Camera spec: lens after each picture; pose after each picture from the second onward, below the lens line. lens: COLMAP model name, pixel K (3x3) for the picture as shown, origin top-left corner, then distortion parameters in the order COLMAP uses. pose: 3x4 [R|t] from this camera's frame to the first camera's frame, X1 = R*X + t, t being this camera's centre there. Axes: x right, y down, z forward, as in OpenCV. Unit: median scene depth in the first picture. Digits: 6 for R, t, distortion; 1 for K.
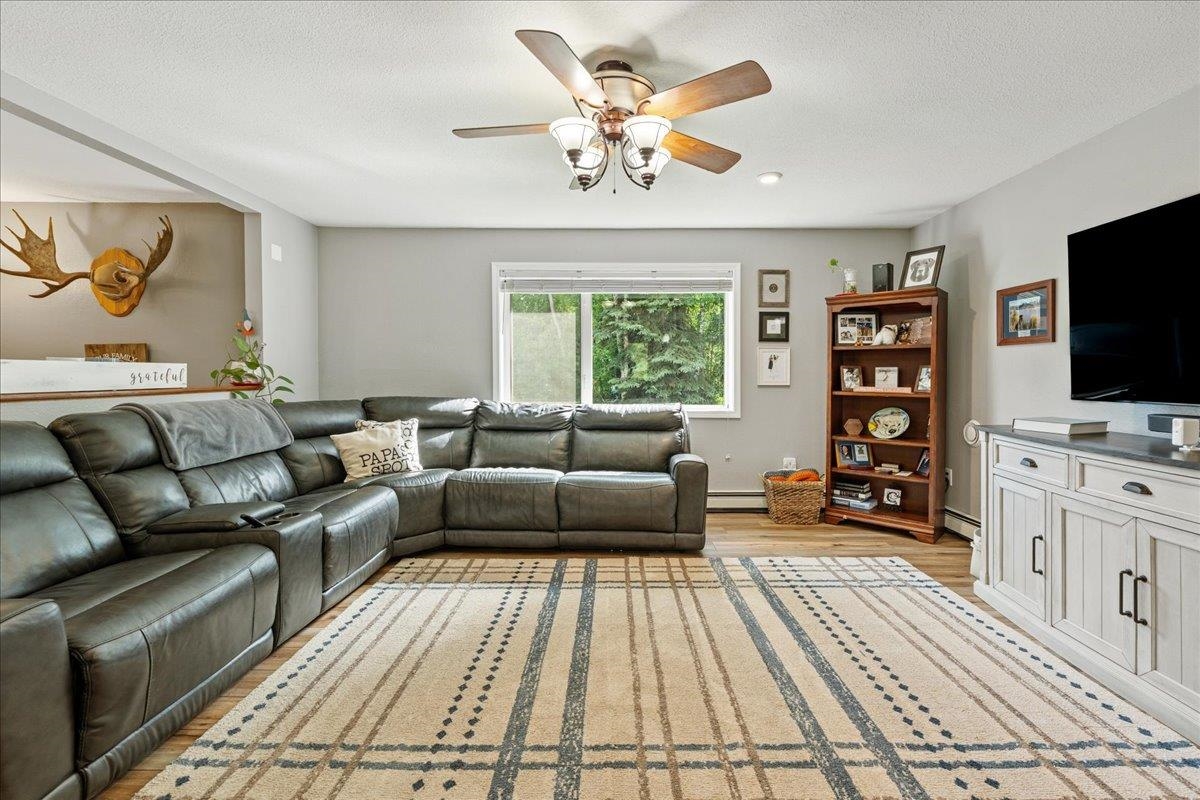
lens RADIAL K [[531.8, 0, 619.4], [0, 531.8, 377.5], [0, 0, 1]] dist [-0.001211, -0.000495]
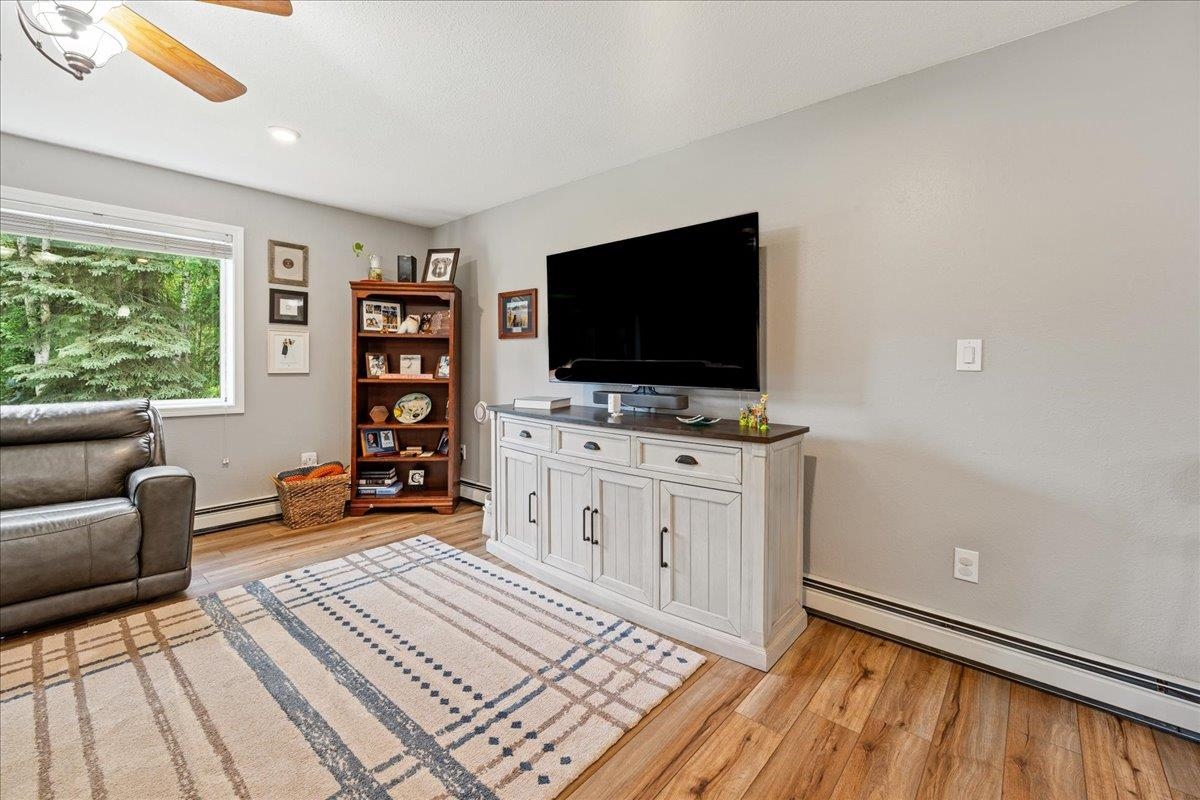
lens RADIAL K [[501.4, 0, 604.0], [0, 501.4, 368.0], [0, 0, 1]] dist [-0.001425, -0.000234]
pose [[0.659758, -0.002905, 0.751473, 0.012320], [-0.002745, 0.999977, 0.006276, -0.001089], [-0.751473, -0.006204, 0.659734, 0.074113]]
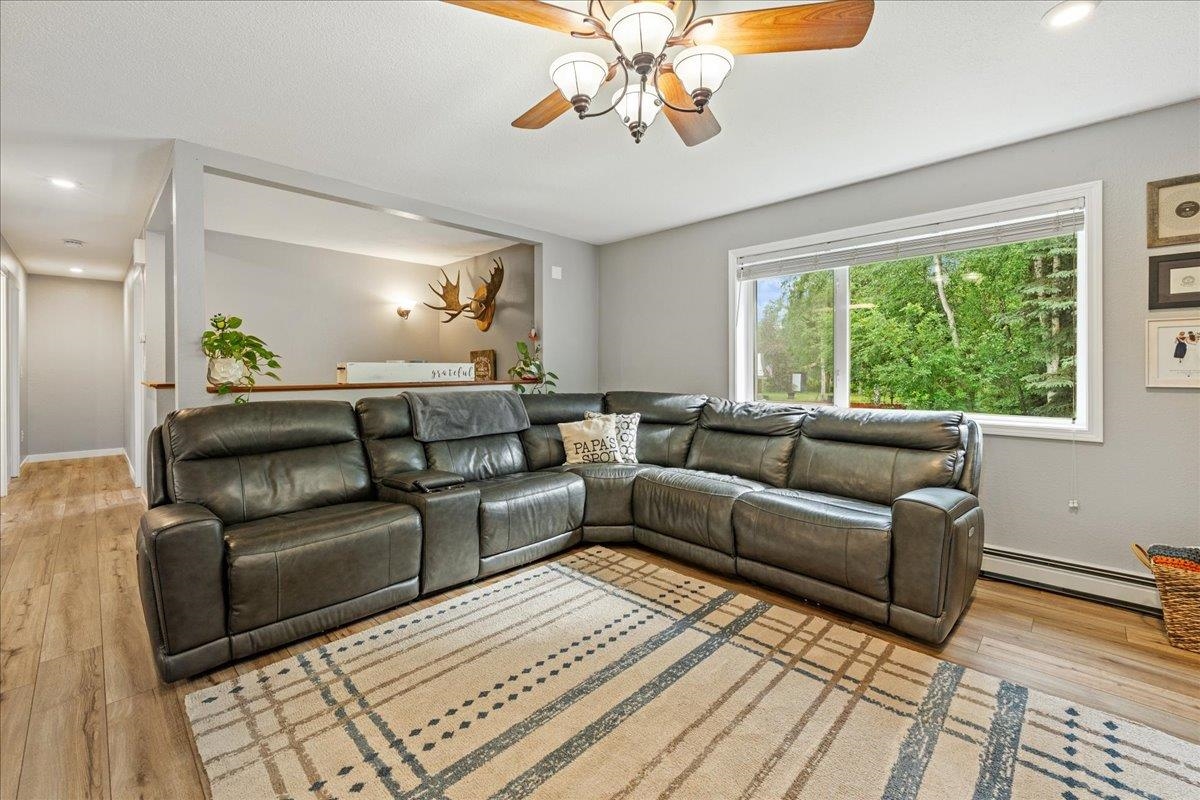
lens RADIAL K [[501.4, 0, 604.0], [0, 501.4, 368.0], [0, 0, 1]] dist [-0.001425, -0.000234]
pose [[0.715103, -0.007935, -0.698974, 0.294321], [0.000468, 0.999941, -0.010873, -0.000133], [0.699019, 0.007448, 0.715064, 0.290139]]
